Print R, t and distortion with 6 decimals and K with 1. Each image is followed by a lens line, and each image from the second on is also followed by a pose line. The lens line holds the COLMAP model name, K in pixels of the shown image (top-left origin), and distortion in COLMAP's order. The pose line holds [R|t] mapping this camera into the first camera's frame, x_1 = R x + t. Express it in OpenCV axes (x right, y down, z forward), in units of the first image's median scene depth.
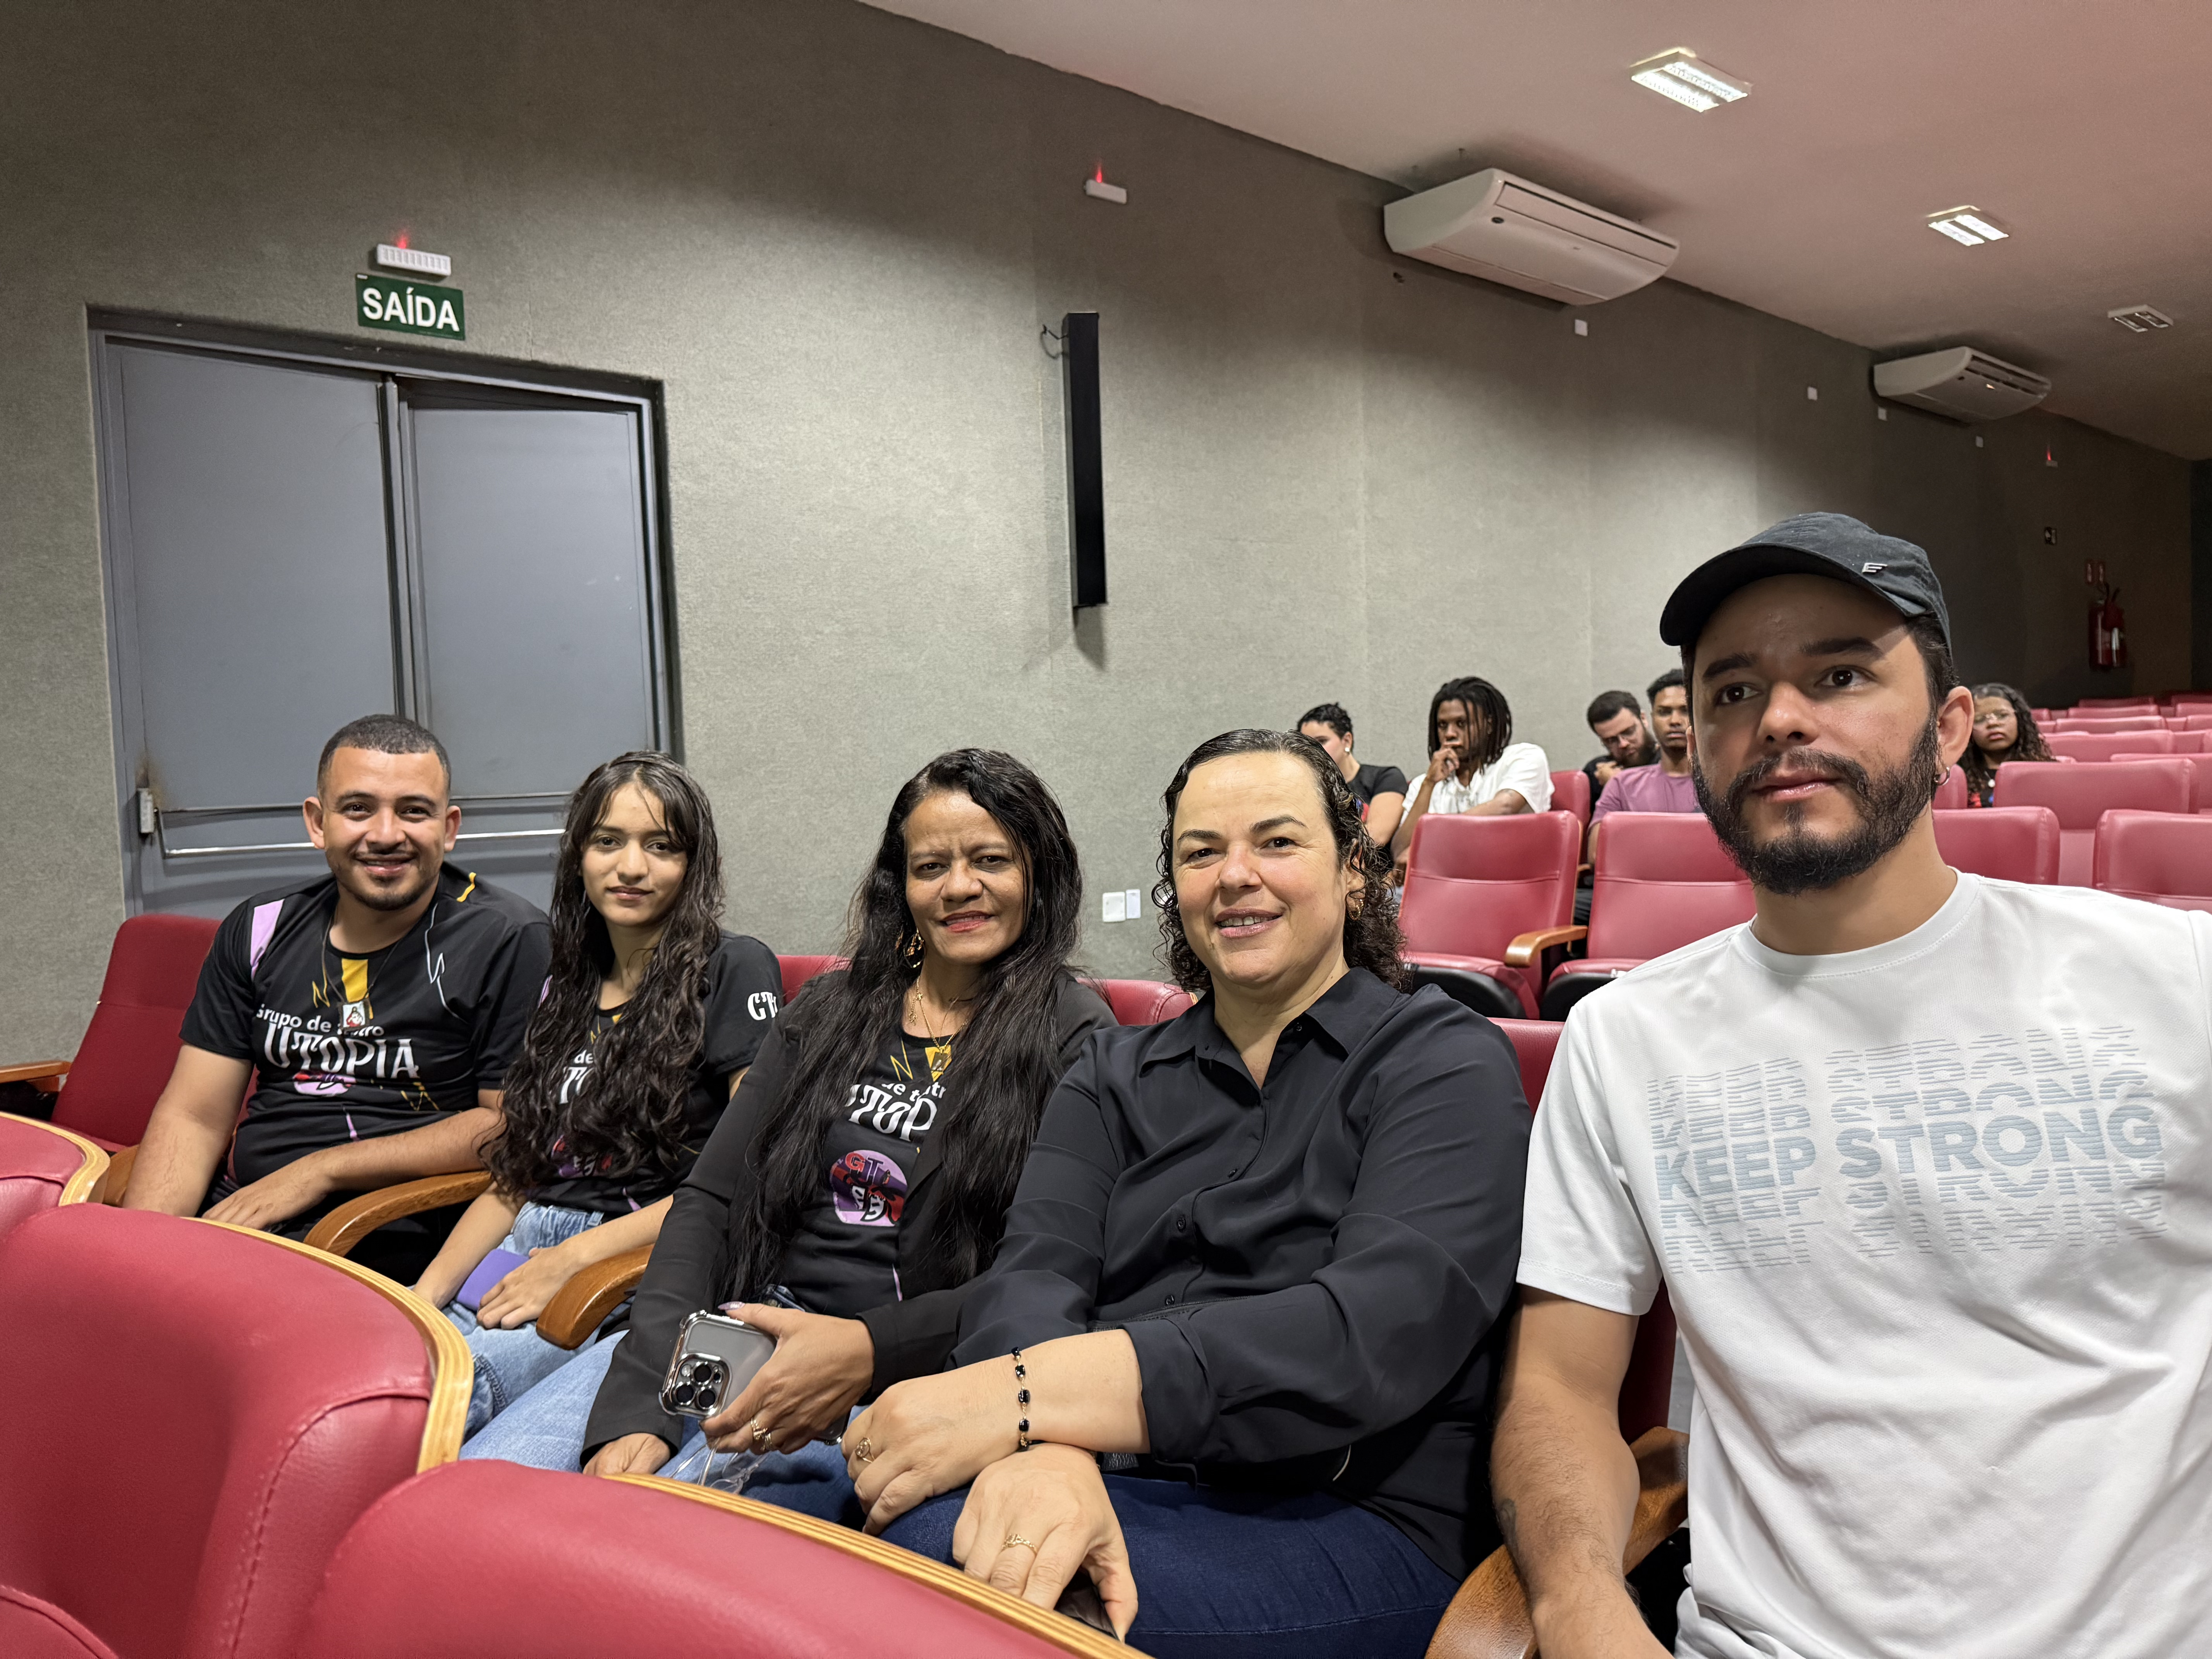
lens RADIAL K [[1531.0, 0, 1106.0], [0, 1531.0, 829.5], [0, 0, 1]] dist [0.084059, -0.181453]
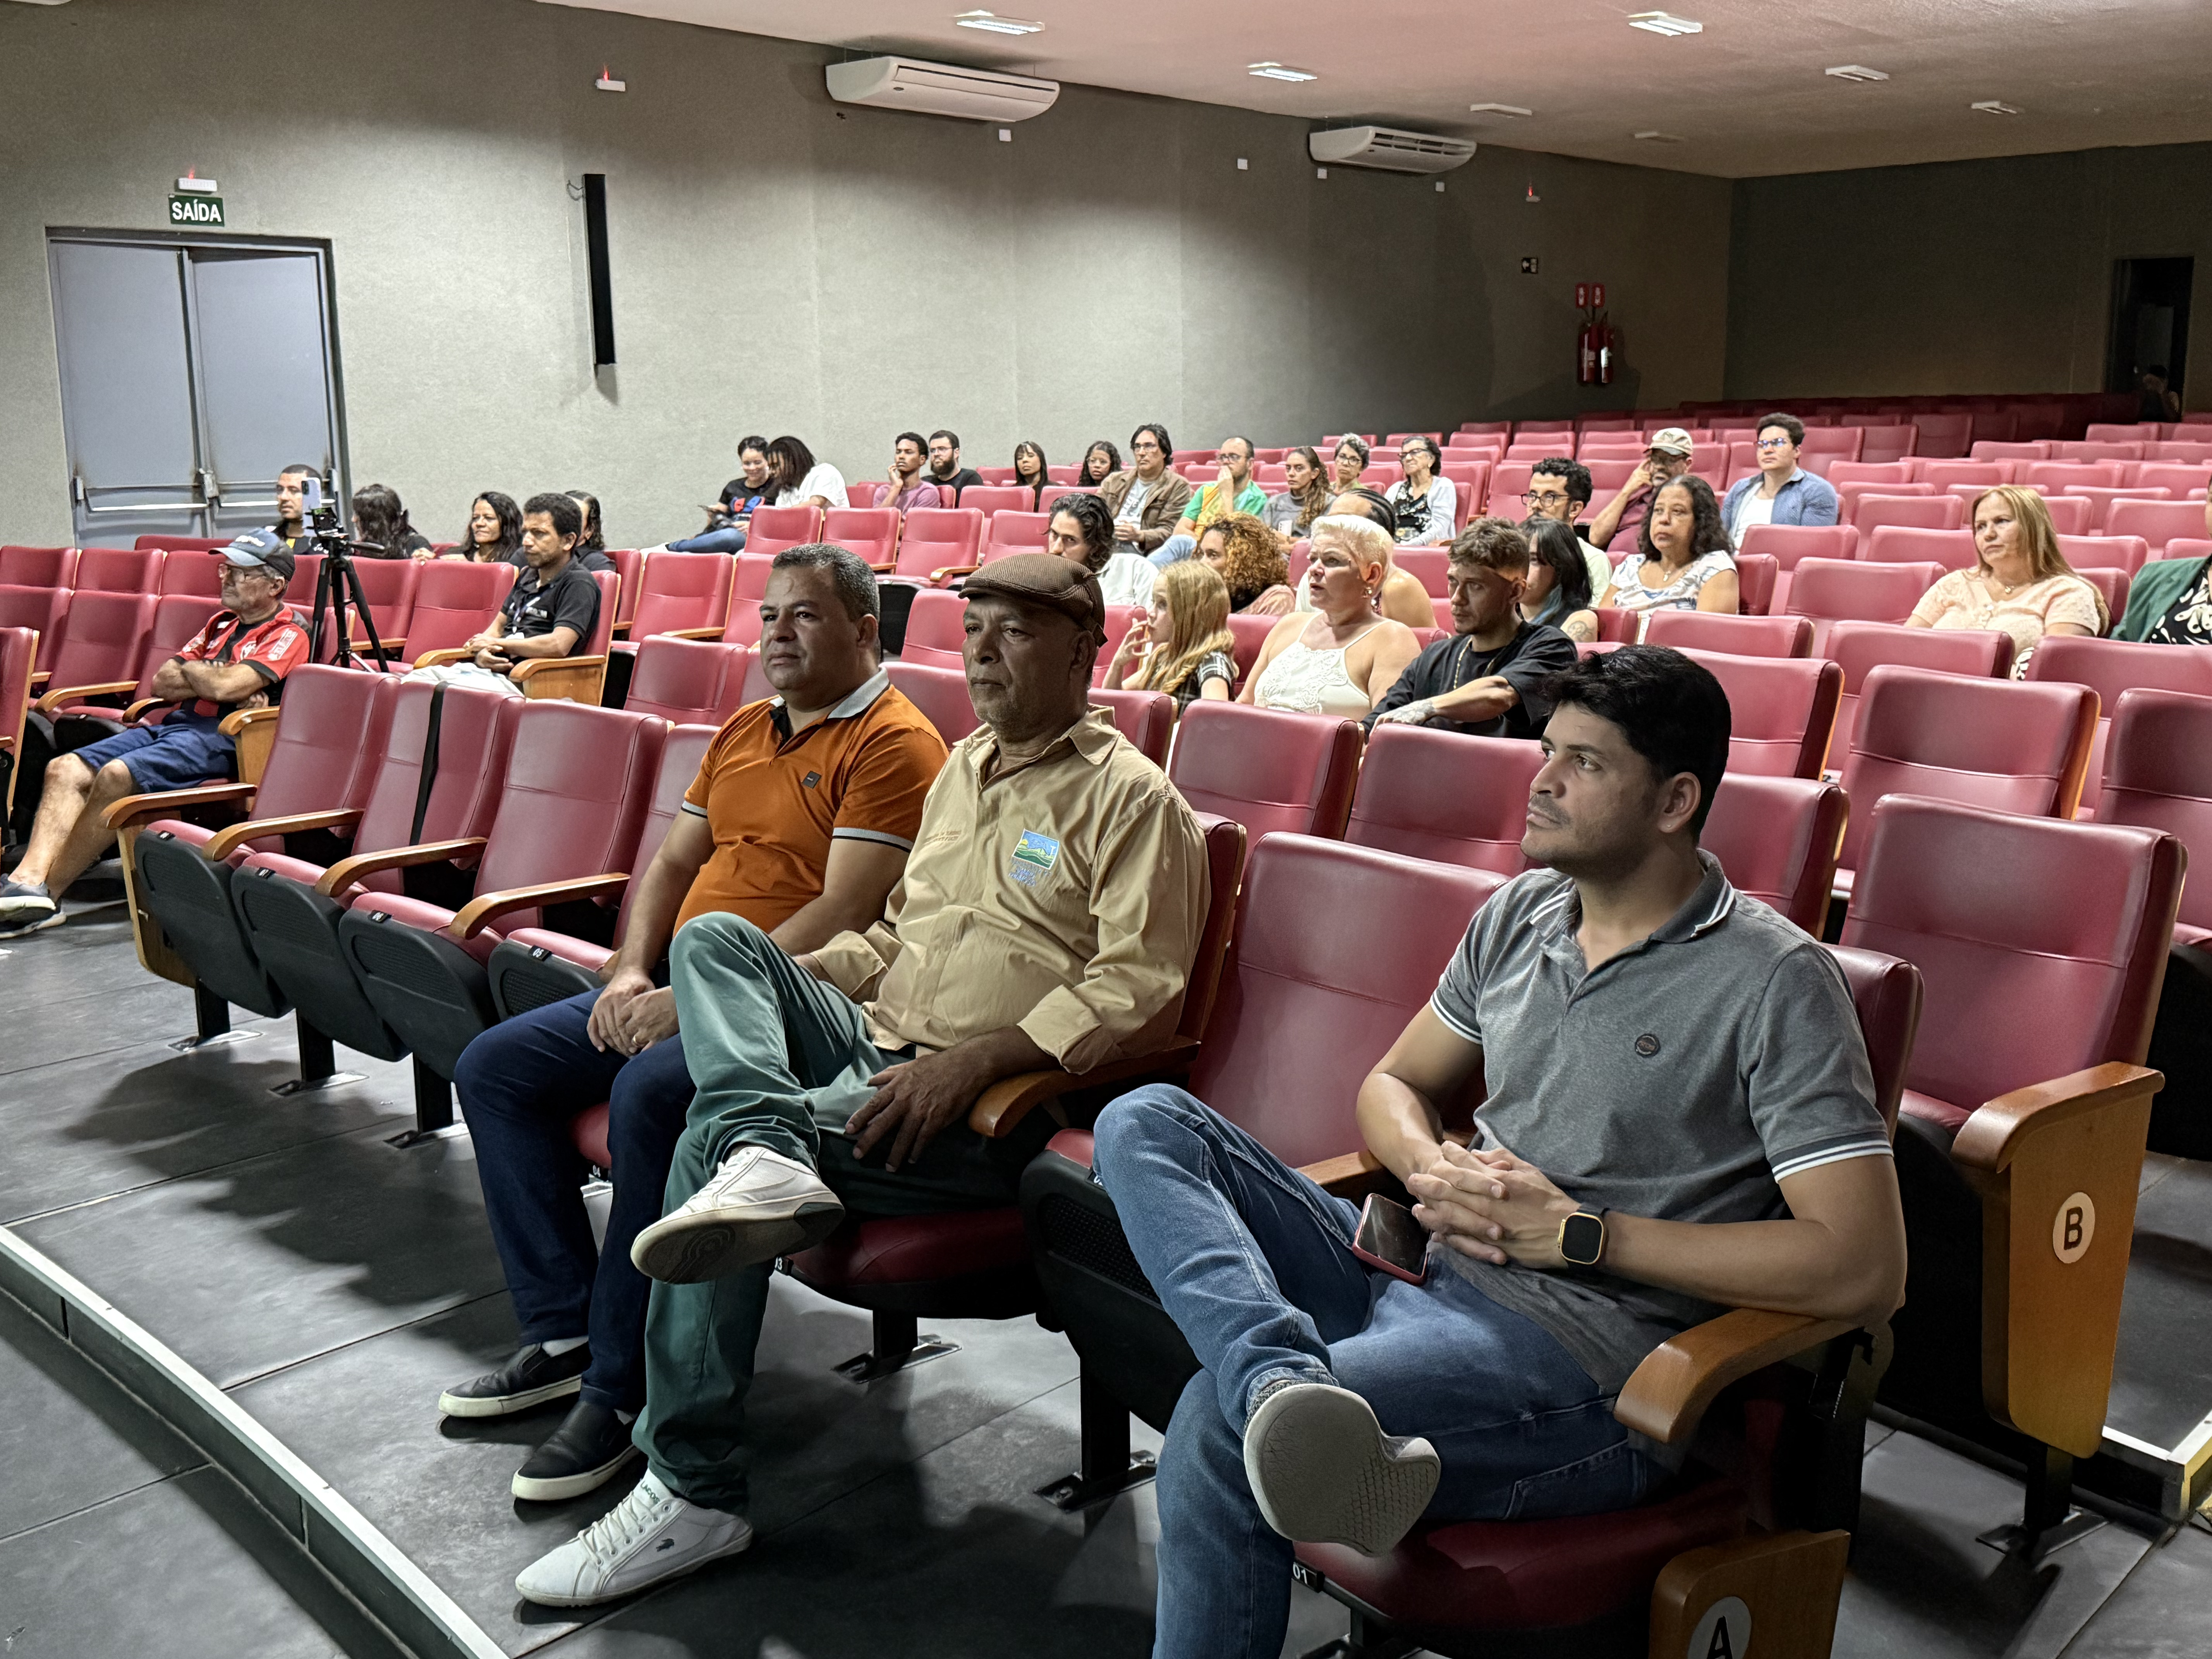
lens RADIAL K [[2328.9, 0, 1106.0], [0, 2328.9, 829.5], [0, 0, 1]] dist [0.244181, -0.656086]
pose [[0.993150, 0.002284, 0.116828, 0.215370], [-0.017201, 0.991774, 0.126841, 0.008350], [-0.115577, -0.127981, 0.985019, -1.478641]]
